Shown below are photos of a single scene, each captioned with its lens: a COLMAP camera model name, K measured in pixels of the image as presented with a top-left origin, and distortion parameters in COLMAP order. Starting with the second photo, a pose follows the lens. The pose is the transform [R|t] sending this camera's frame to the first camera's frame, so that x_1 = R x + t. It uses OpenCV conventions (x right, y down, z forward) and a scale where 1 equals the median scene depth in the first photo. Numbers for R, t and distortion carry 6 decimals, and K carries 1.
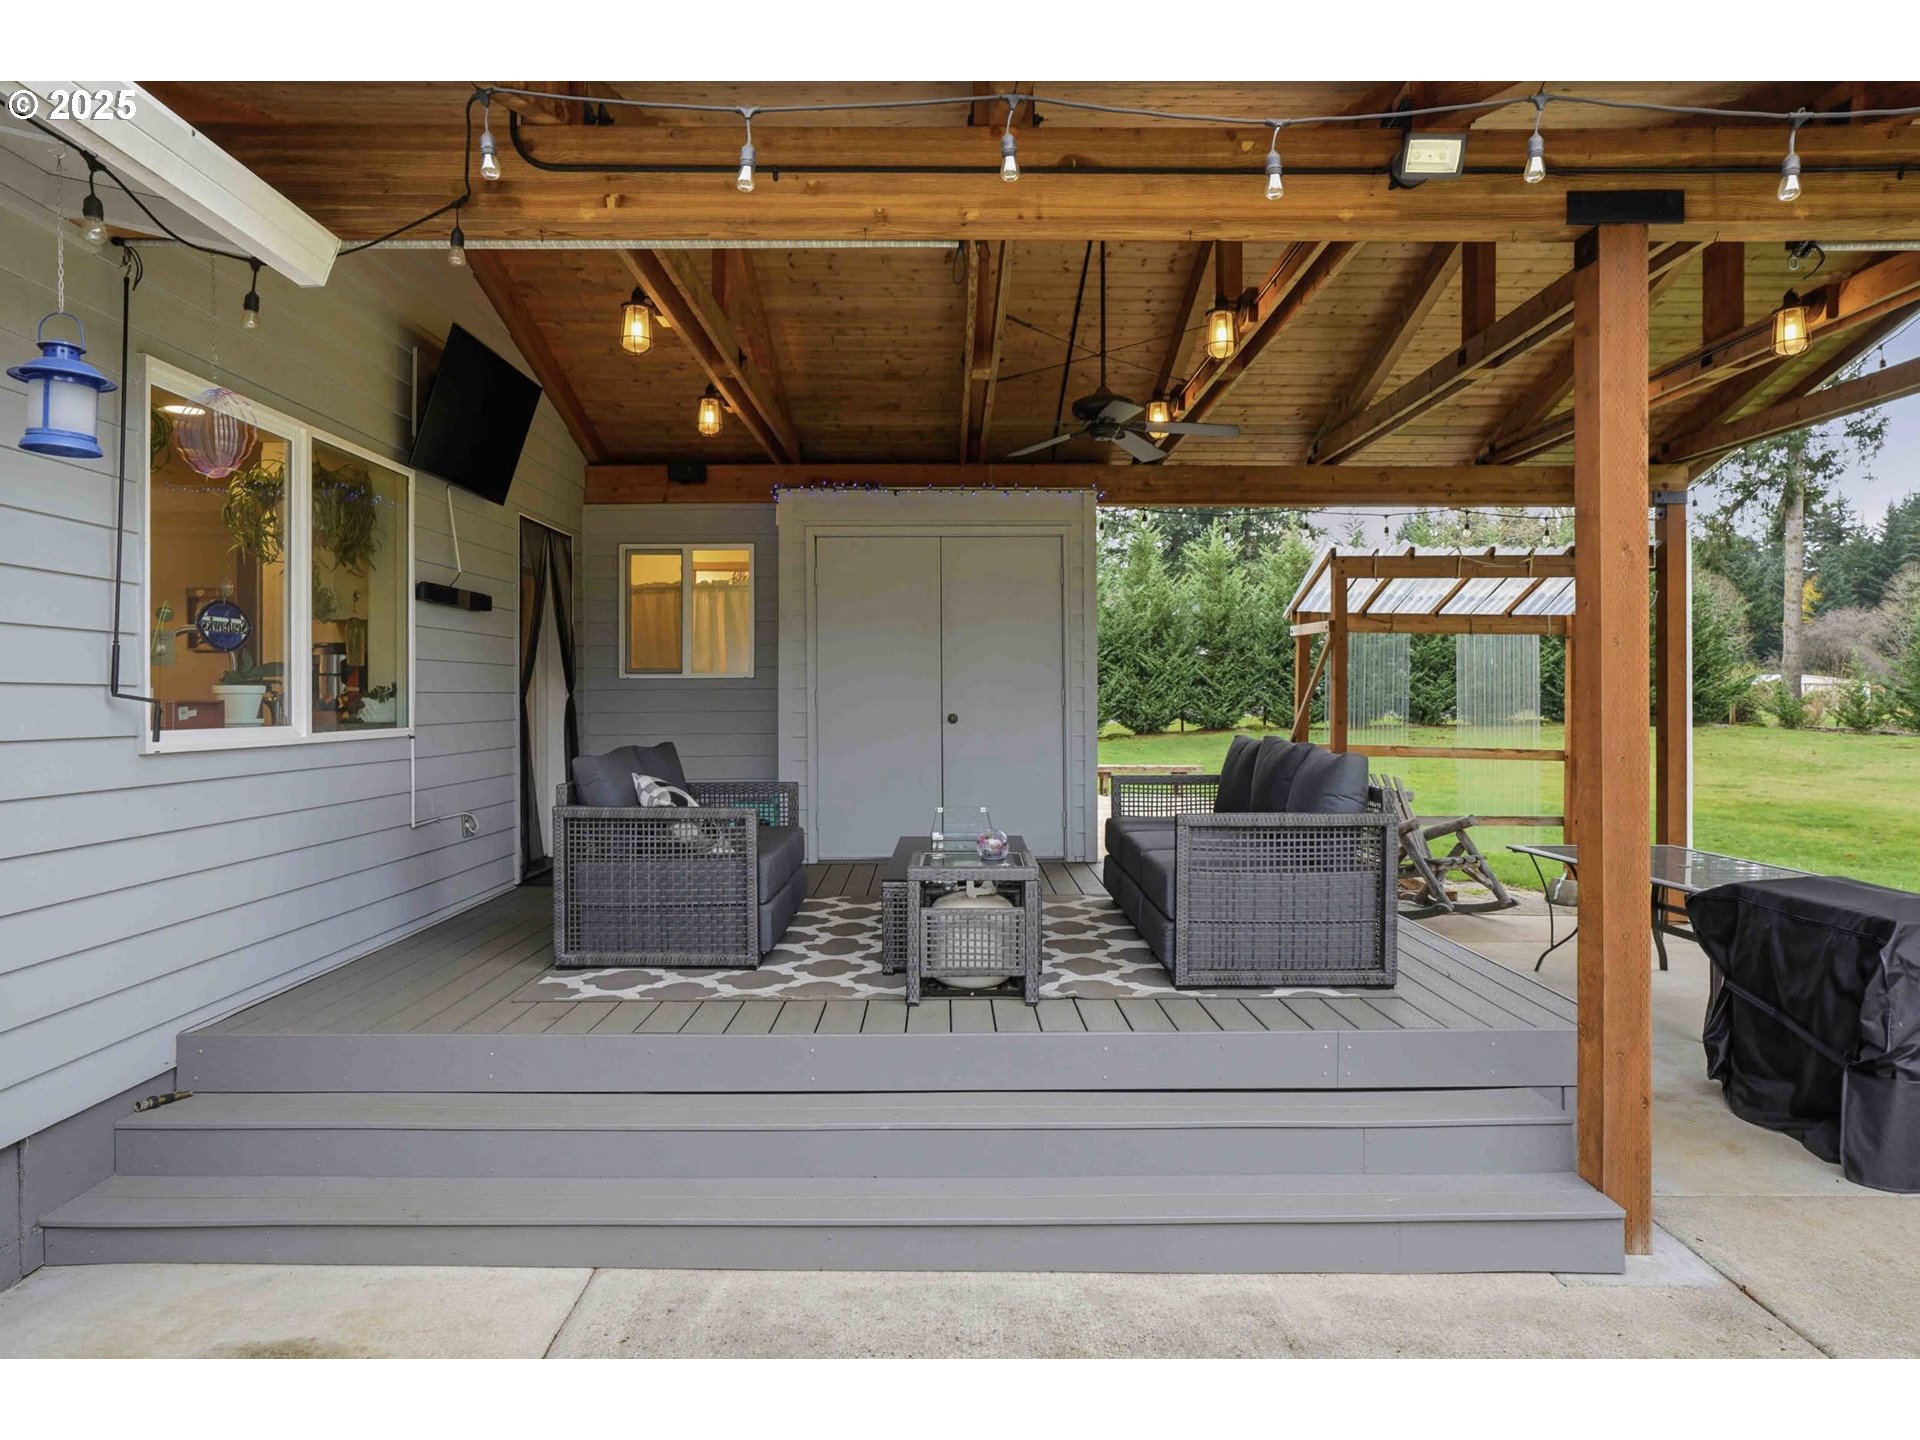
lens RADIAL K [[910.7, 0, 940.3], [0, 910.7, 709.4], [0, 0, 1]] dist [-0.063487, 0.025084]
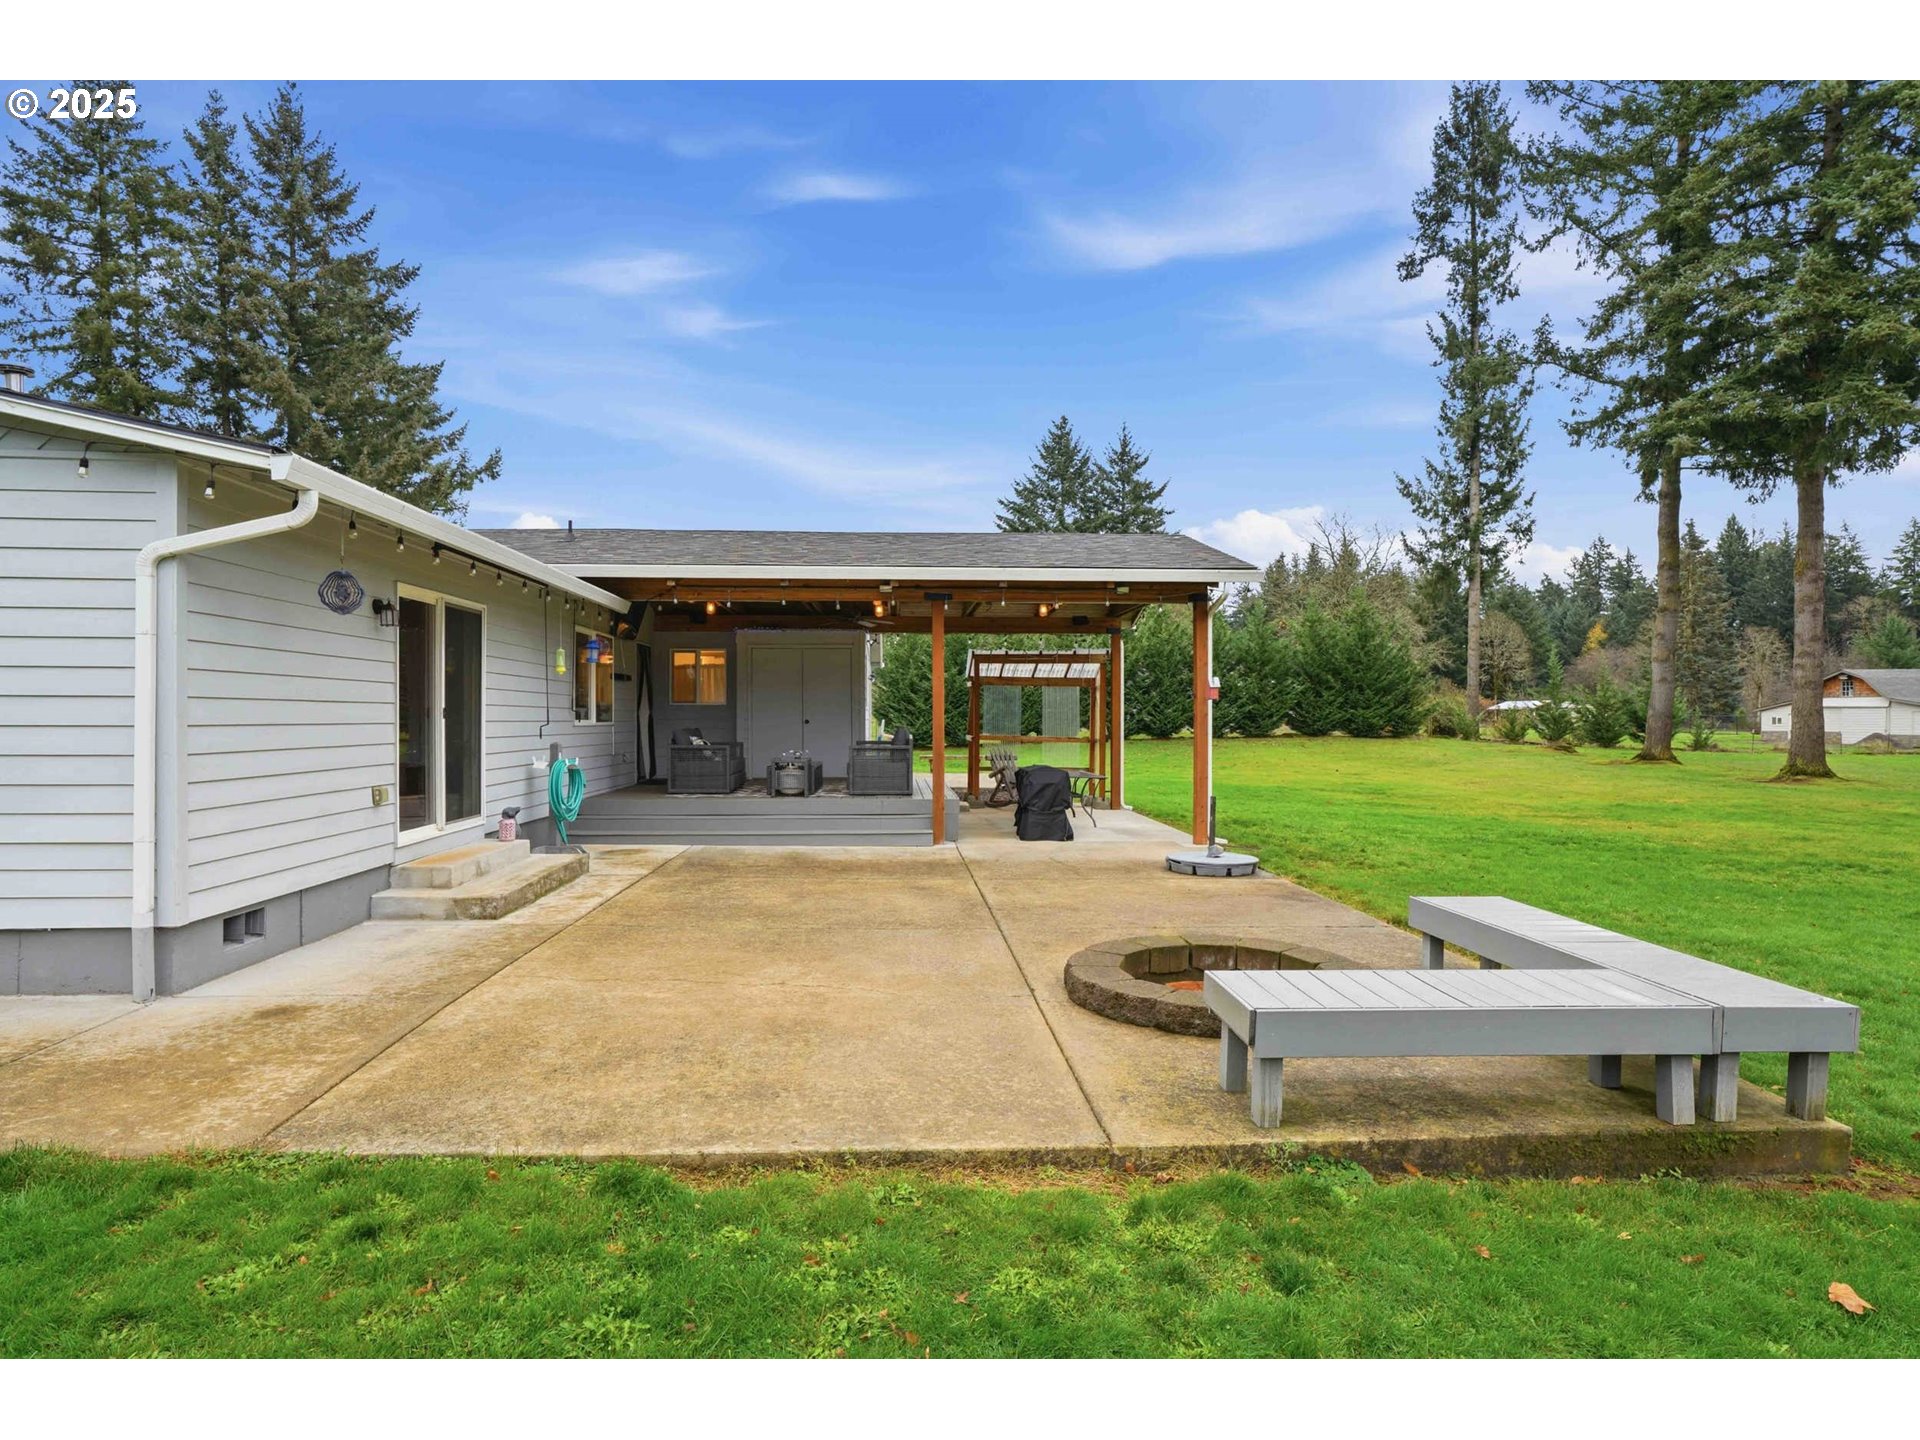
lens RADIAL K [[910.7, 0, 940.3], [0, 910.7, 709.4], [0, 0, 1]] dist [-0.063487, 0.025084]
pose [[0.999132, 0.004670, 0.041386, 0.252068], [-0.003692, 0.999713, -0.023676, 0.030233], [-0.041484, 0.023503, 0.998863, -1.375367]]
